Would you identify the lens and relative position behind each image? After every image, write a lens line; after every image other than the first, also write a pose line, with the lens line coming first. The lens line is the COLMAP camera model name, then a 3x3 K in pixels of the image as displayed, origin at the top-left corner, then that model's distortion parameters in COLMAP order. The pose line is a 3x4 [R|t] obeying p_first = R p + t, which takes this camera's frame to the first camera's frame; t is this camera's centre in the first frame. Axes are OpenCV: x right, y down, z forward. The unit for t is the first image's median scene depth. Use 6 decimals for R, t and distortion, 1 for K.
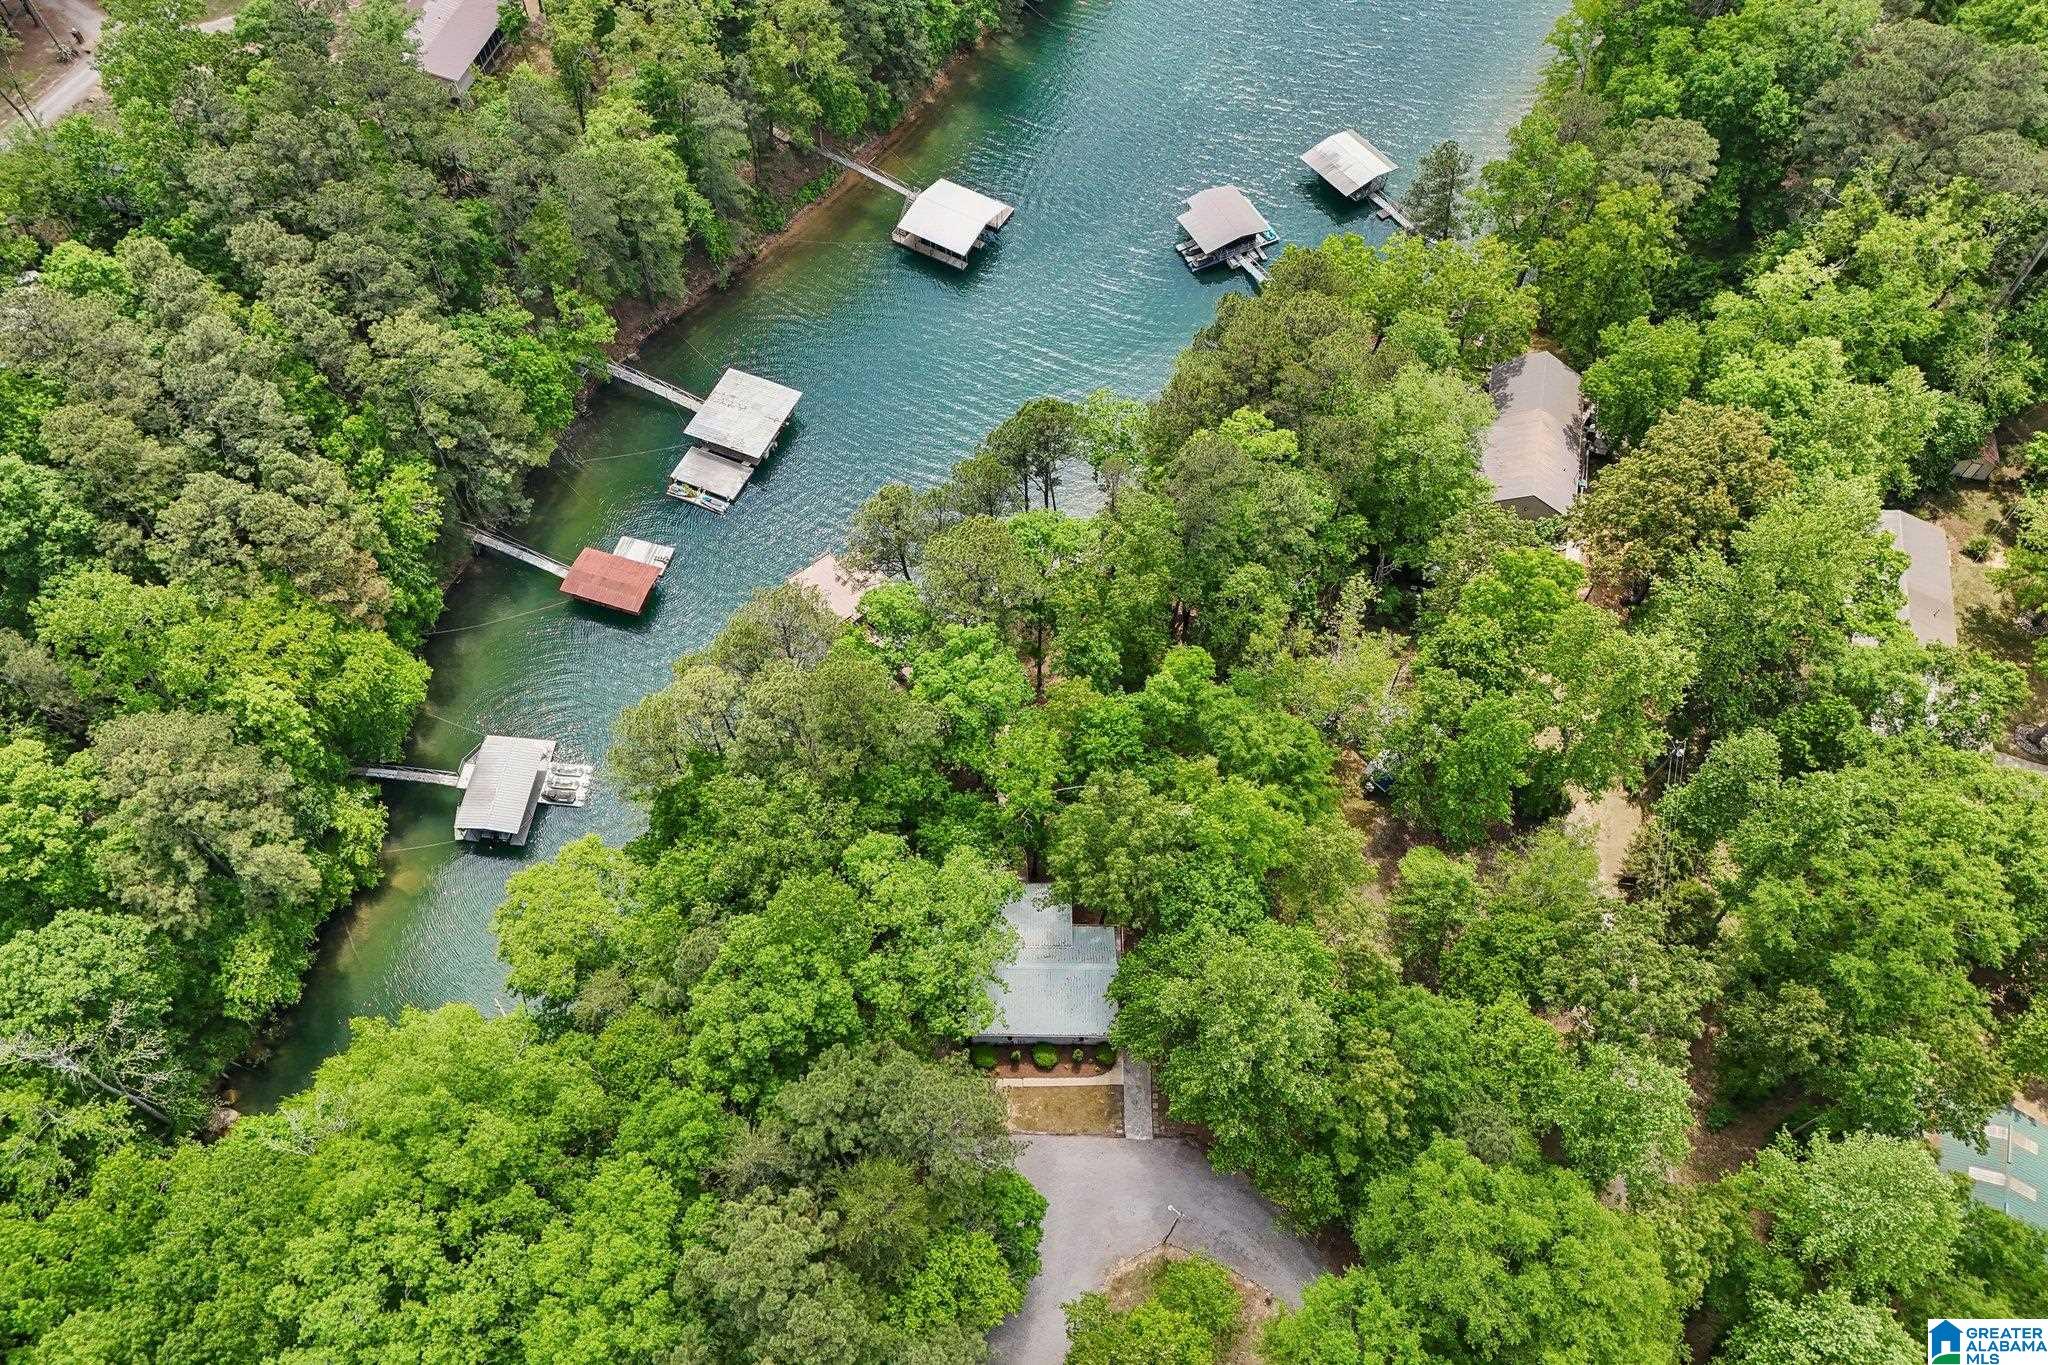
lens RADIAL K [[1492.5, 0, 1030.4], [0, 1492.5, 682.7], [0, 0, 1]] dist [0.073024, -0.058821]
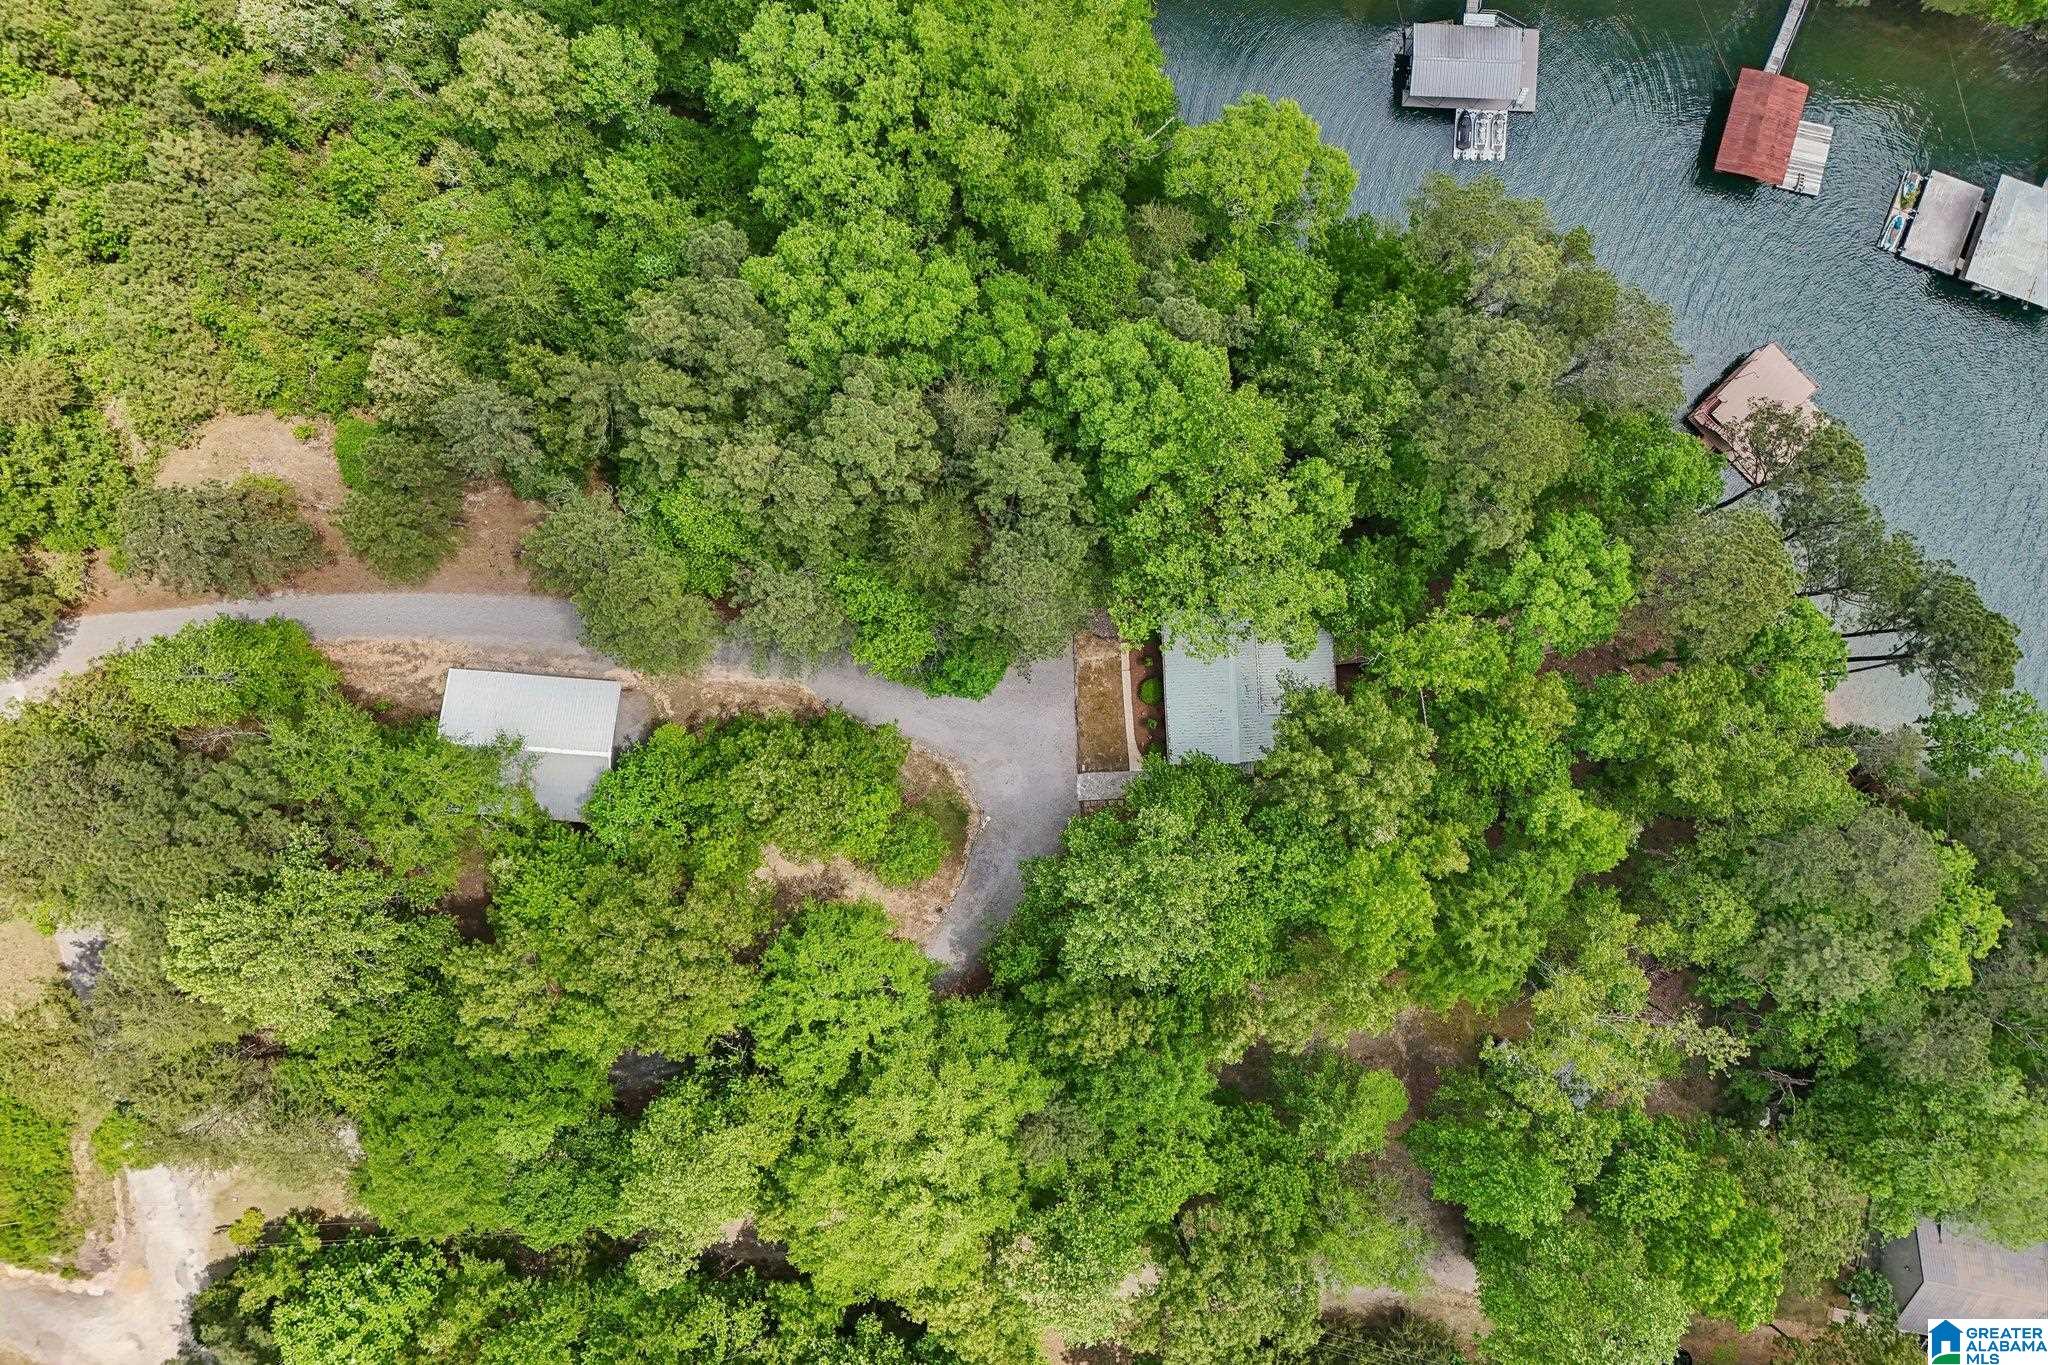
lens RADIAL K [[1492.5, 0, 1028.7], [0, 1492.5, 685.6], [0, 0, 1]] dist [0.073024, -0.058821]
pose [[0.054902, 0.998469, -0.006721, 0.008236], [-0.859884, 0.050701, 0.507965, -0.174405], [0.507528, -0.022109, 0.861351, 0.112439]]
